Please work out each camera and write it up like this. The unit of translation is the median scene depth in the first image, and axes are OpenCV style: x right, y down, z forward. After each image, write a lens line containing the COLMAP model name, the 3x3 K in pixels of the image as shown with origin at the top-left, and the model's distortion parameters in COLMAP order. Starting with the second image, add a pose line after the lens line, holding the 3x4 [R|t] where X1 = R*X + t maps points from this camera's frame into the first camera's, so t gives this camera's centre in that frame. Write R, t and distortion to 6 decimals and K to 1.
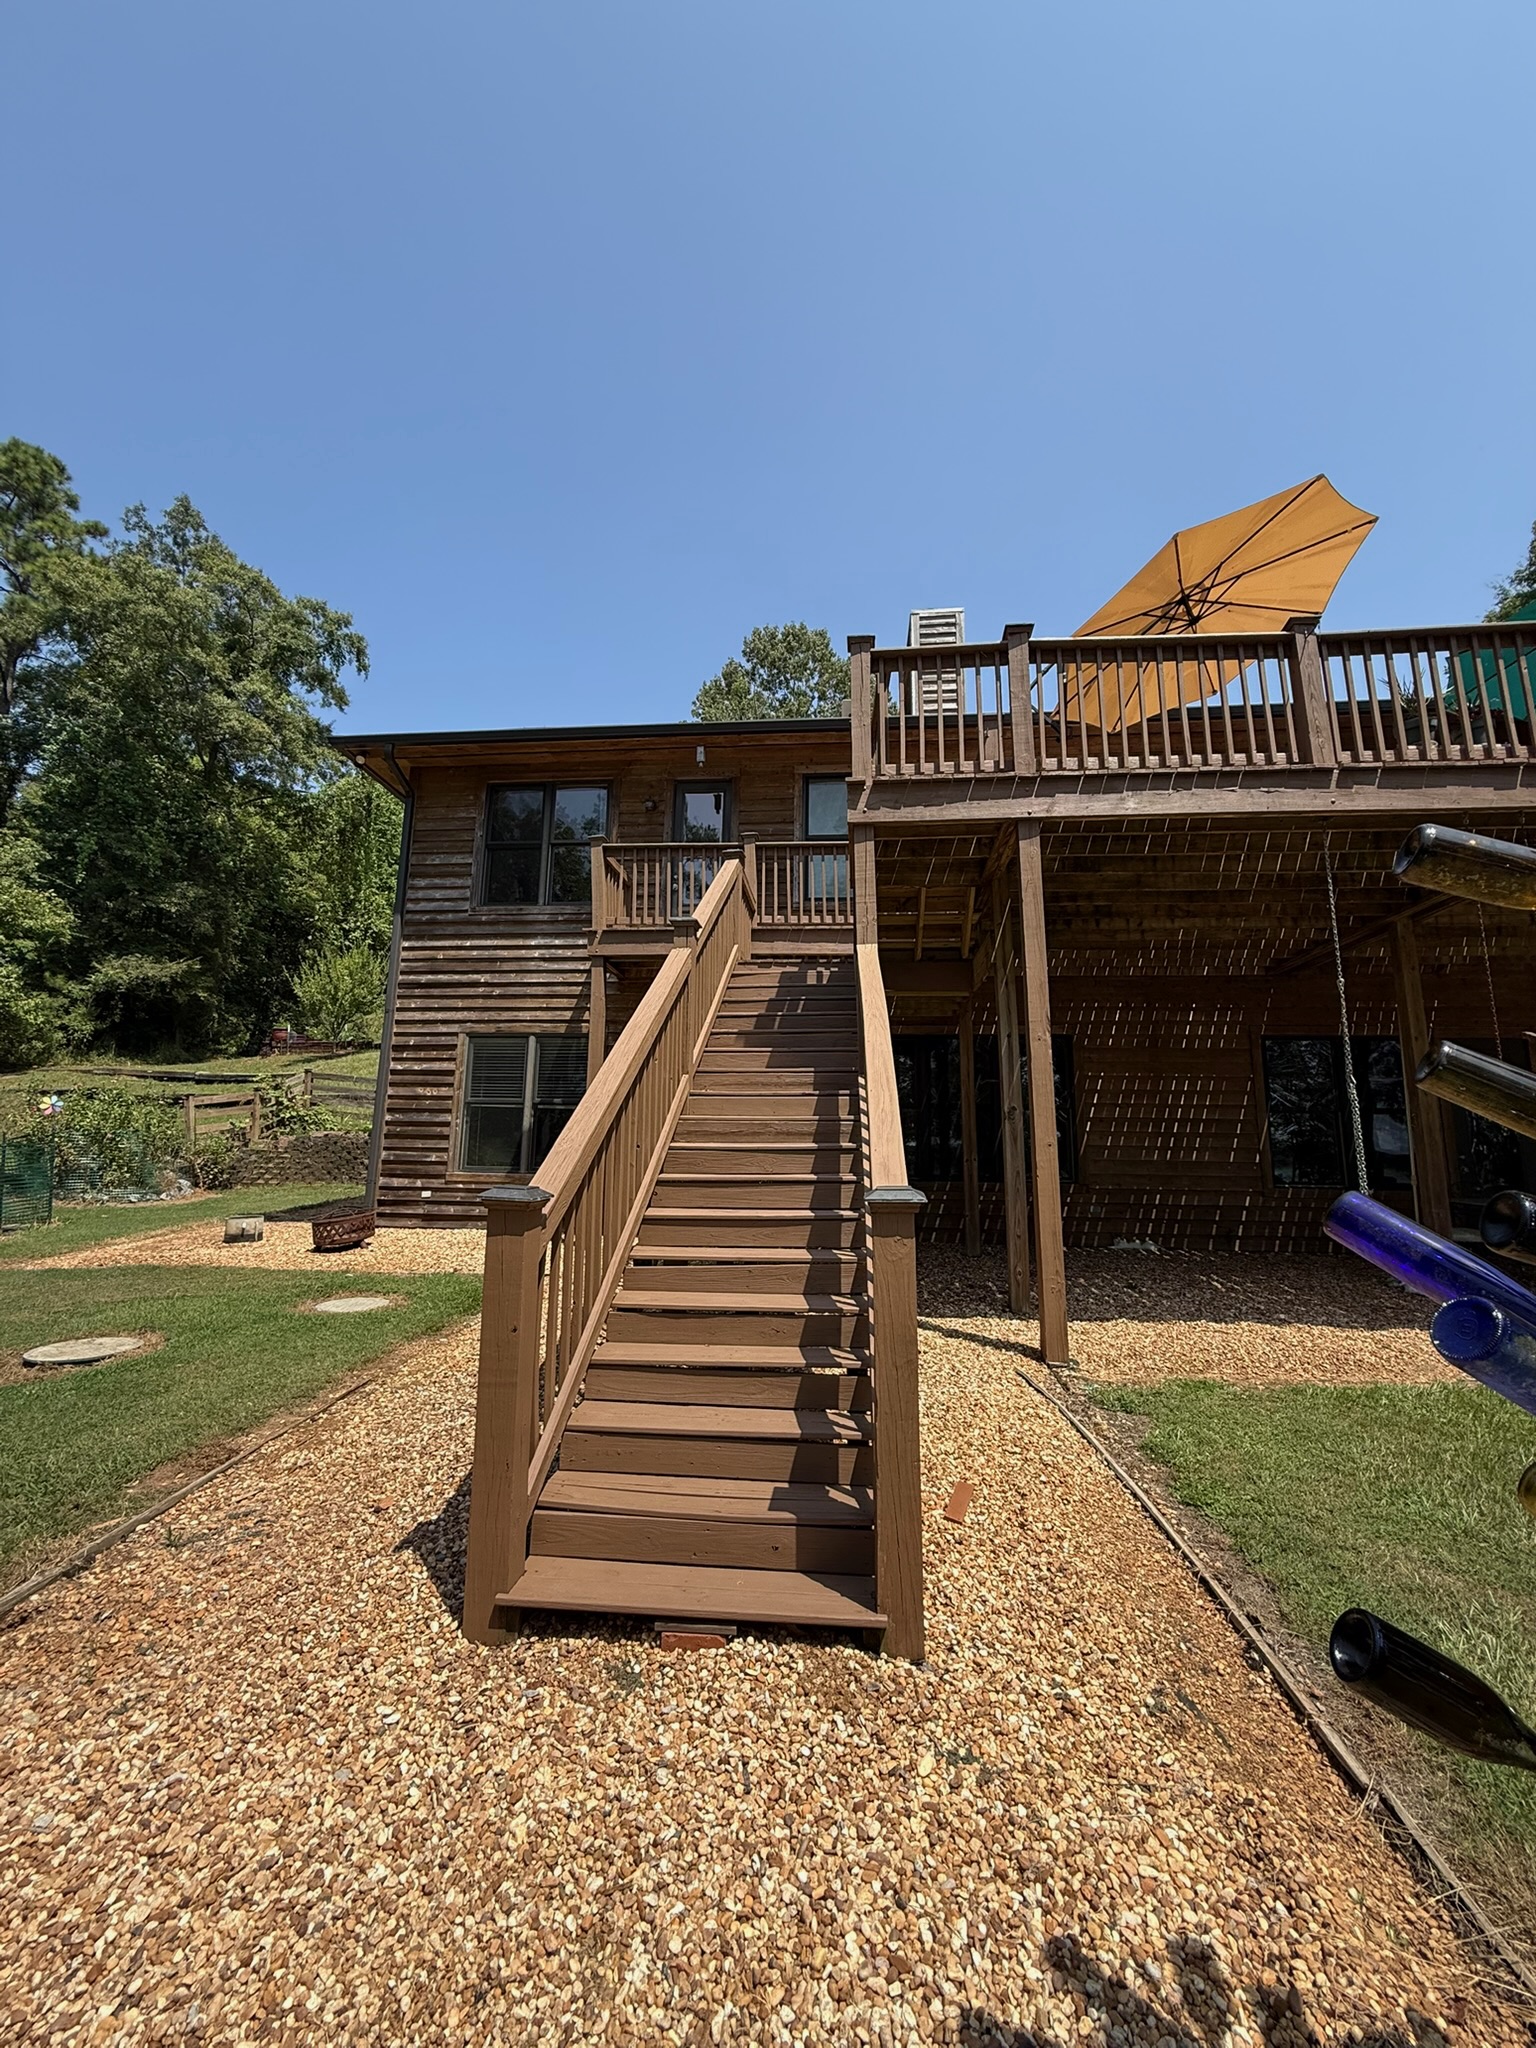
lens RADIAL K [[813.2, 0, 767.9], [0, 813.2, 1022.0], [0, 0, 1]] dist [0.000914, 0.000094]
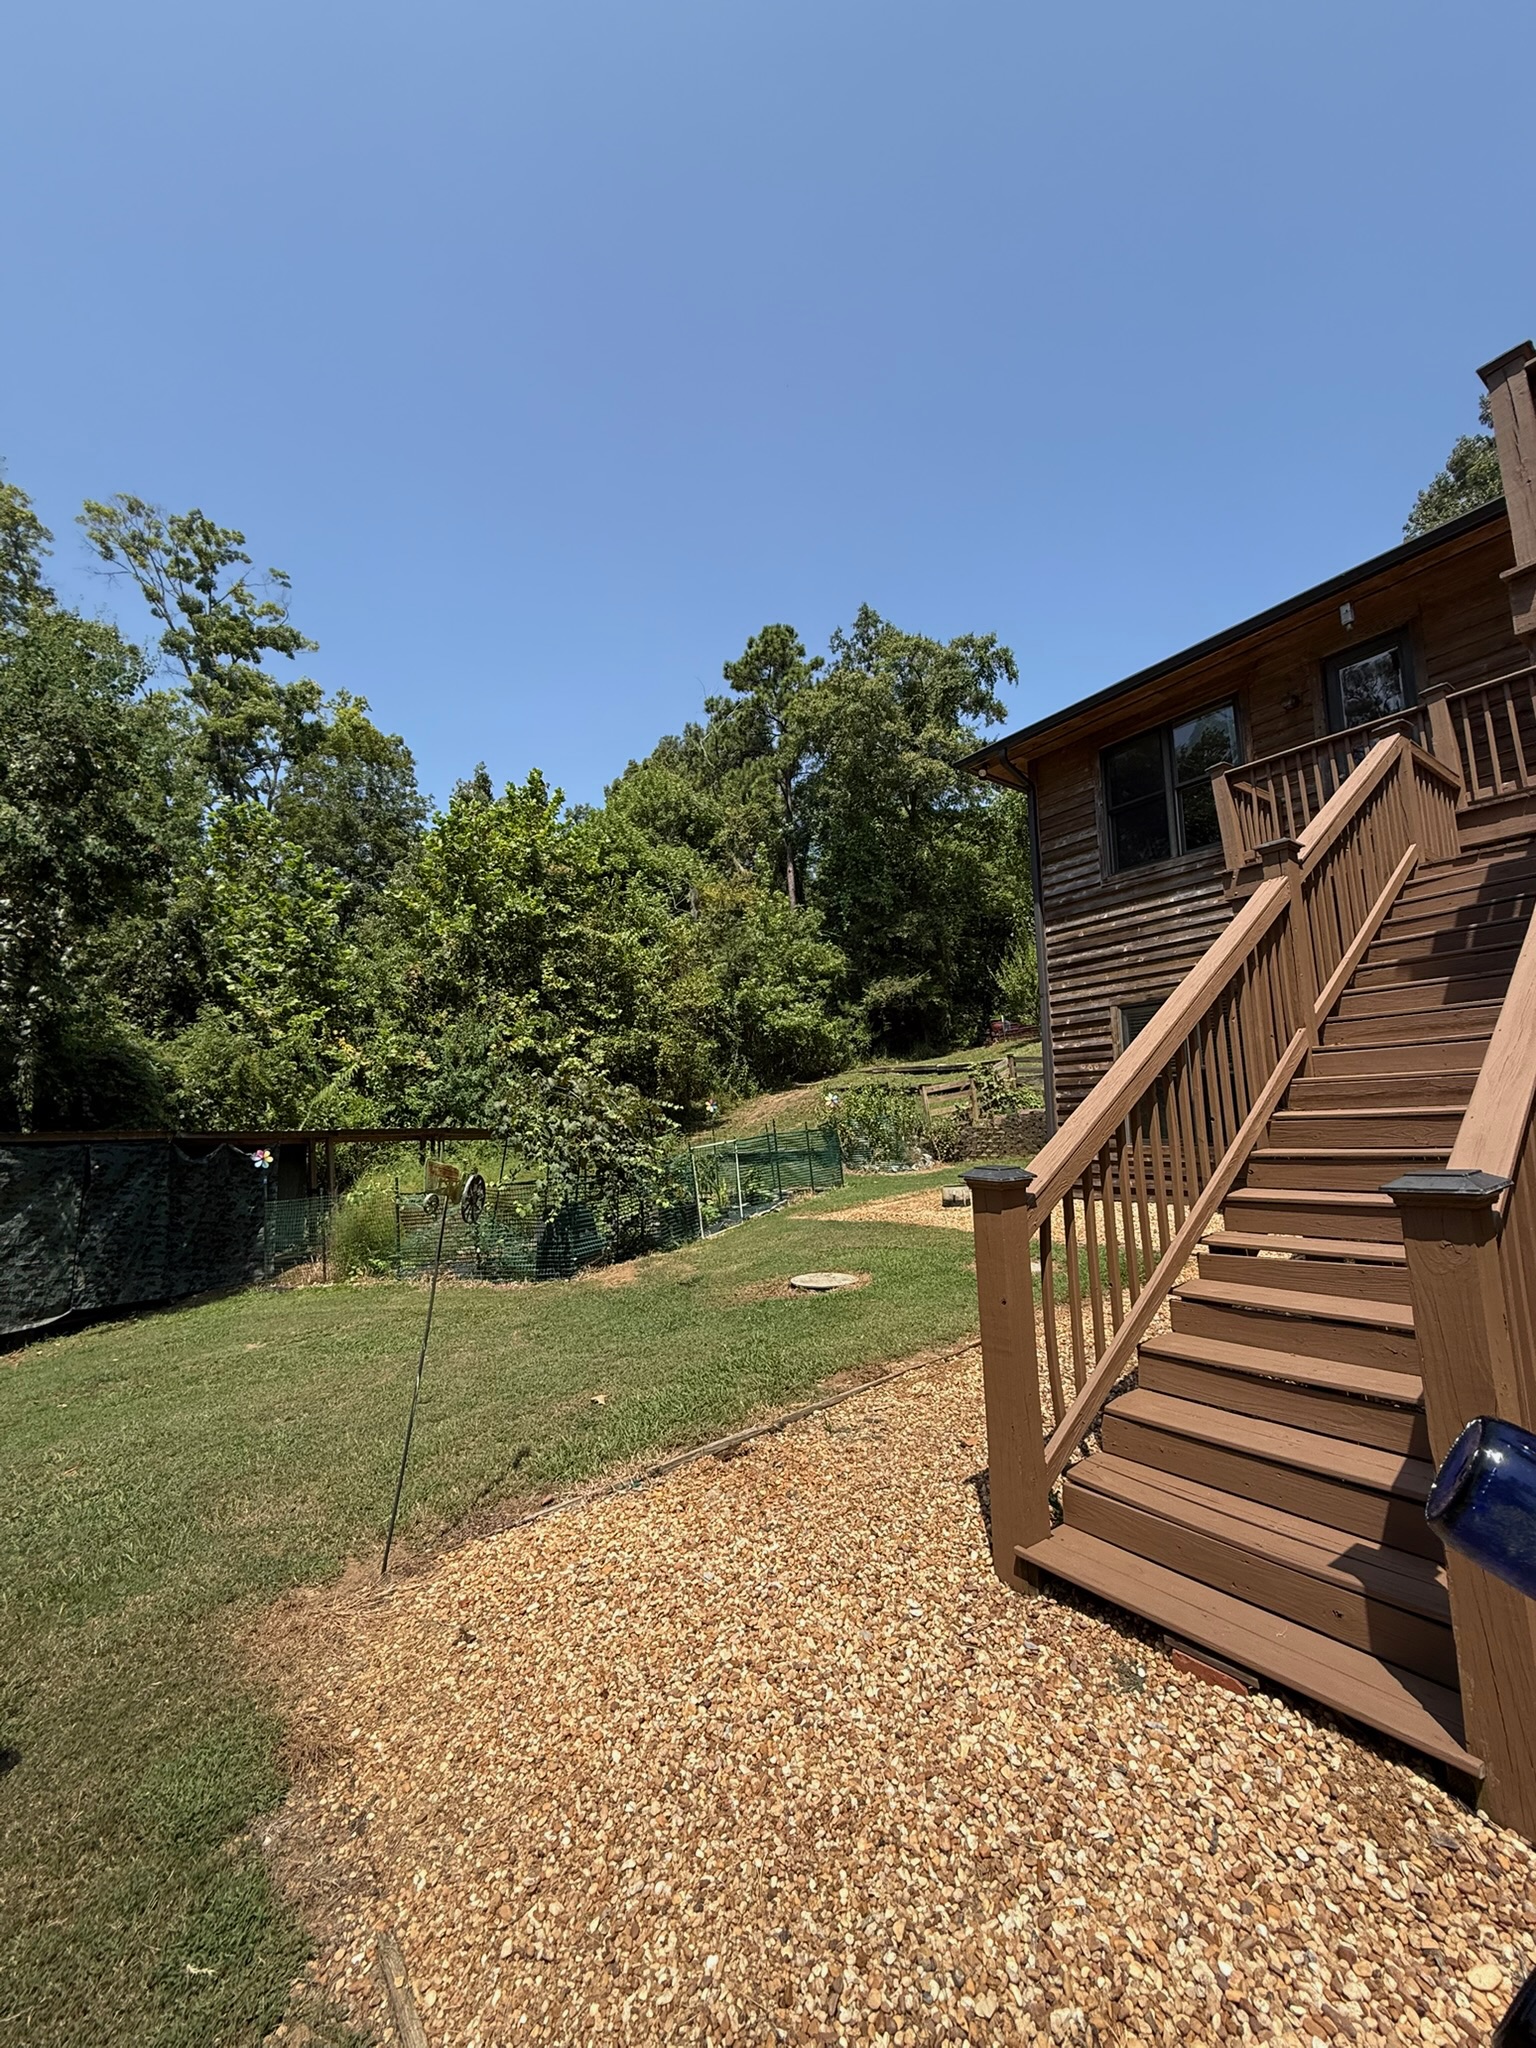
lens RADIAL K [[813.2, 0, 770.1], [0, 813.2, 1021.0], [0, 0, 1]] dist [0.000914, 0.000094]
pose [[0.660448, -0.126891, -0.740072, 0.200540], [0.151462, 0.987871, -0.034212, 0.005198], [0.735437, -0.089497, 0.671657, 0.062557]]
